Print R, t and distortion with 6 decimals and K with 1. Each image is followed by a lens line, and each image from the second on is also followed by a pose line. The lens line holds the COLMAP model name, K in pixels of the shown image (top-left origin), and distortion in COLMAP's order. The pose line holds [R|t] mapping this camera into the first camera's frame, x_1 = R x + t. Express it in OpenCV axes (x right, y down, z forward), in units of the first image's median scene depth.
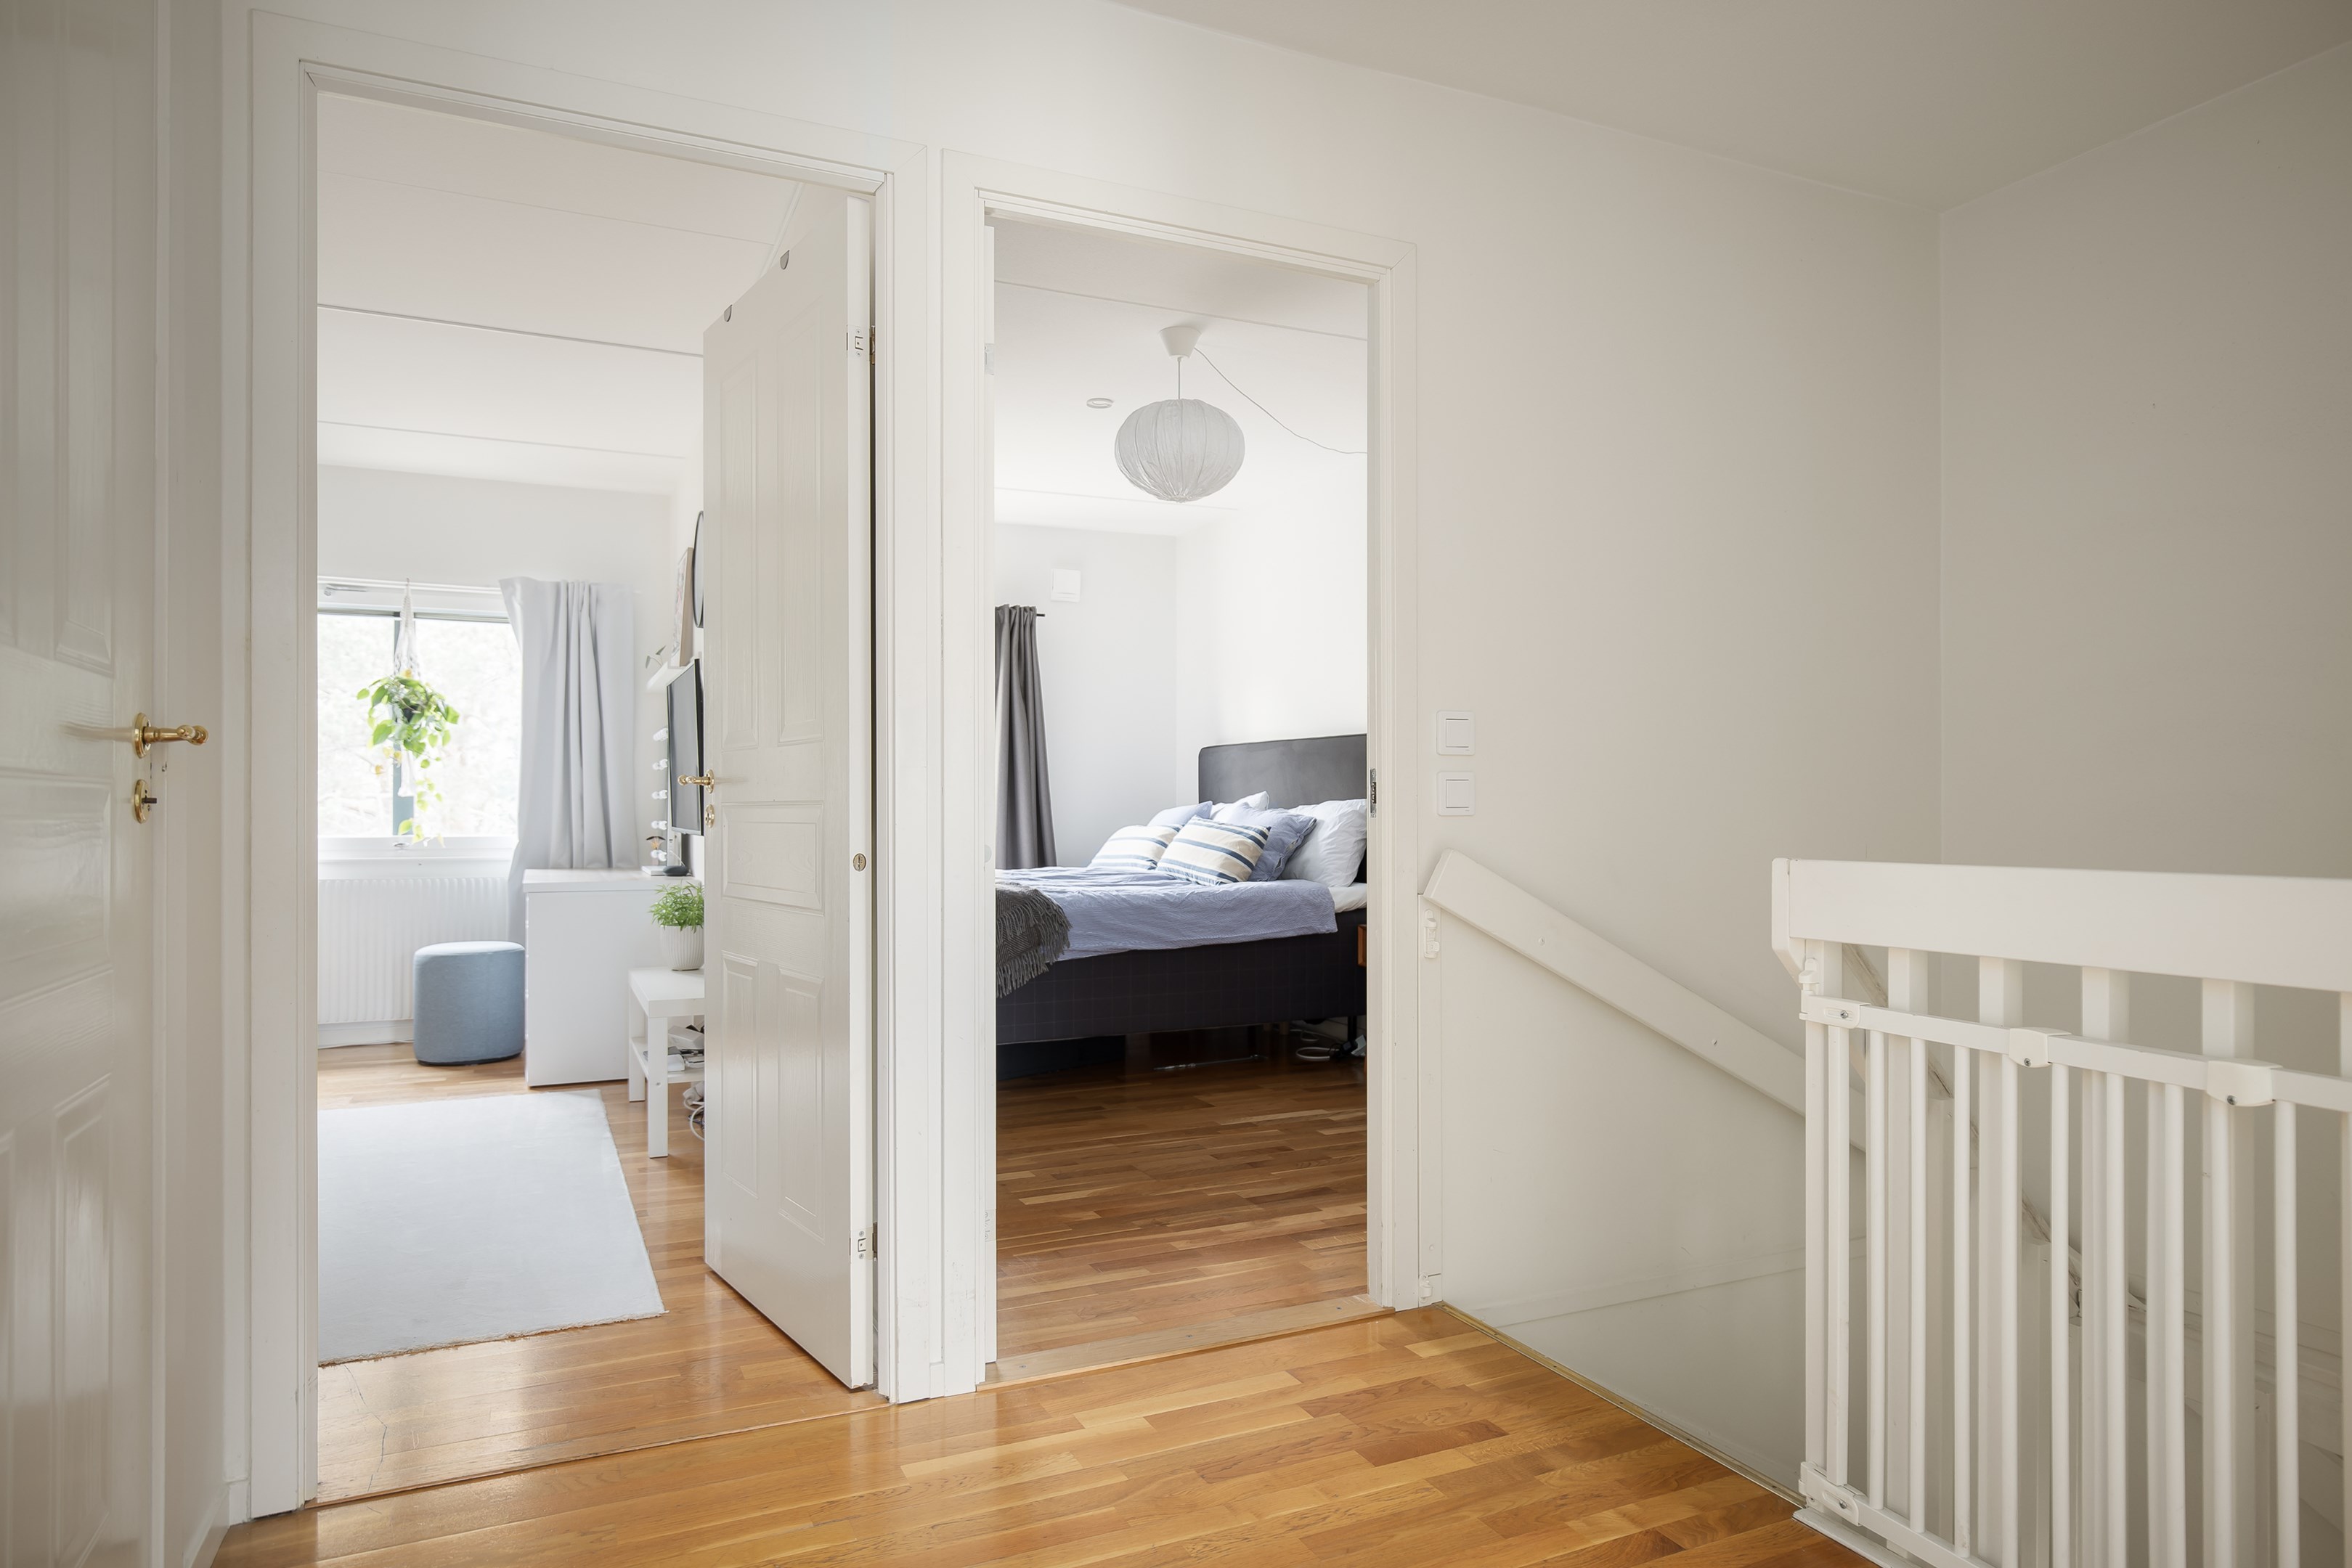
lens RADIAL K [[1395.5, 0, 1173.0], [0, 1395.5, 802.2], [0, 0, 1]] dist [-0.001181, 0.000671]
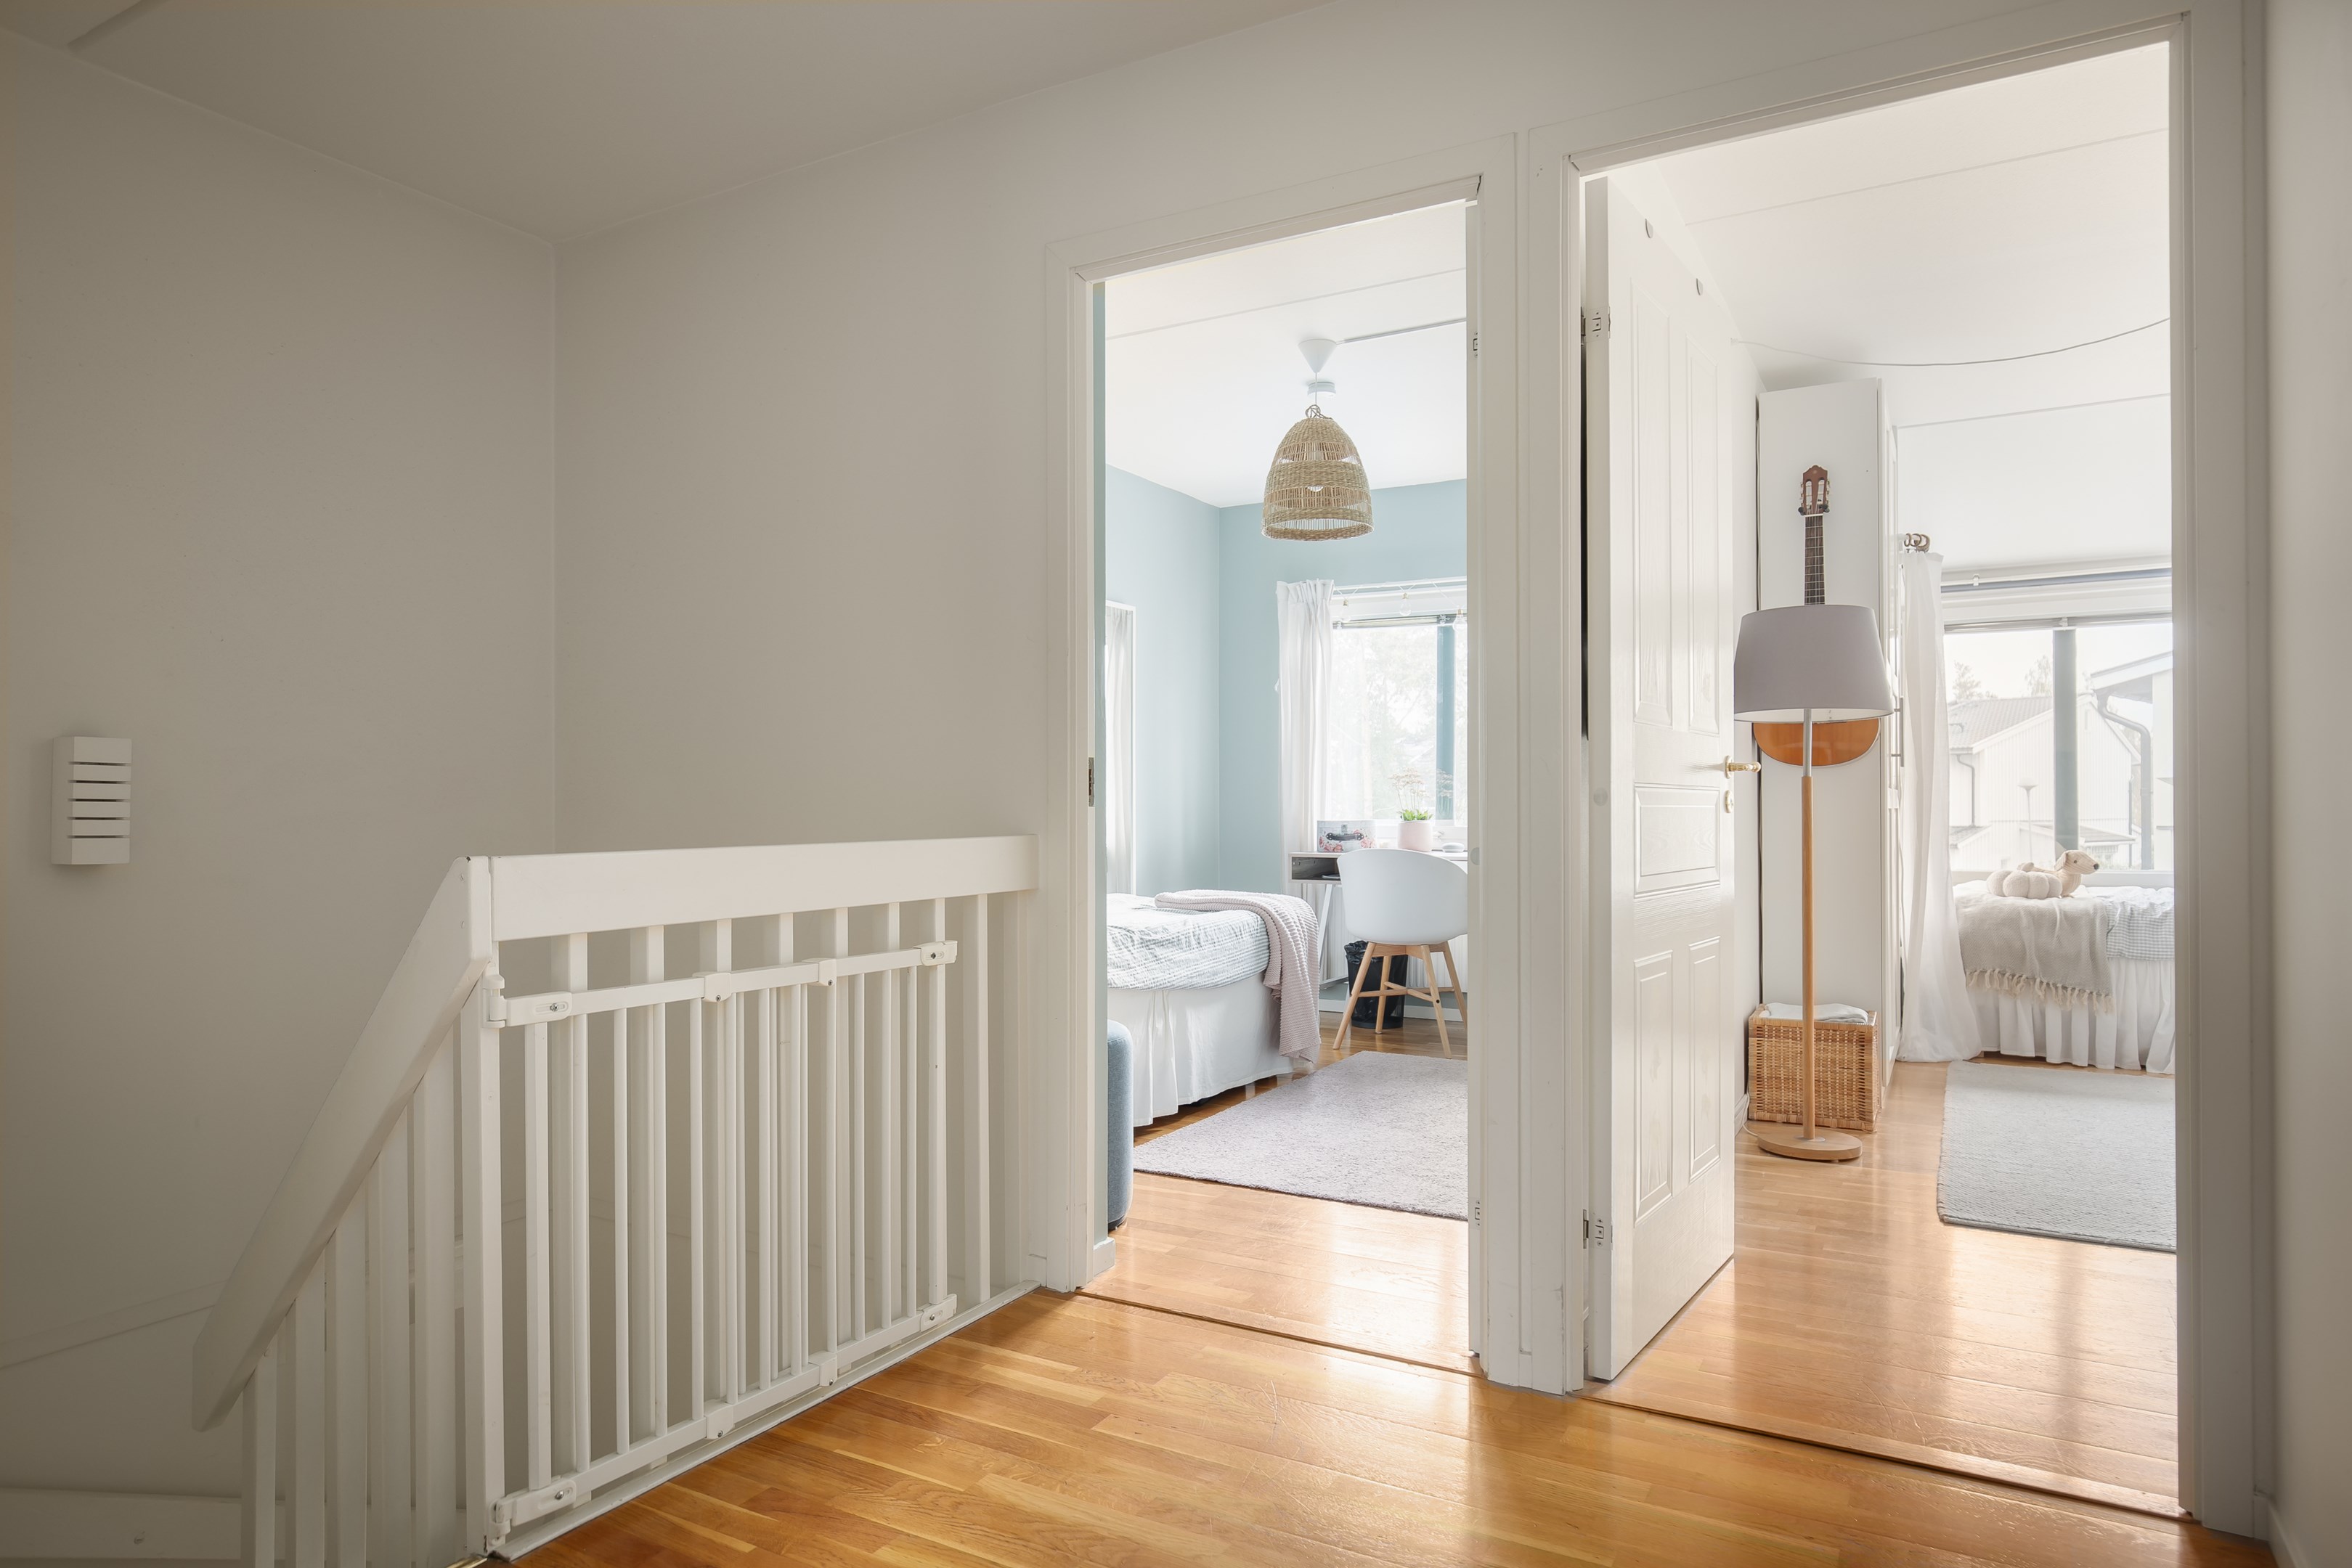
lens RADIAL K [[1395.5, 0, 1173.0], [0, 1395.5, 779.9], [0, 0, 1]] dist [-0.001181, 0.000671]
pose [[-0.568030, -0.005192, 0.822991, -0.611691], [-0.010659, 0.999943, -0.001048, -0.014568], [-0.822939, -0.009368, -0.568053, 1.259696]]
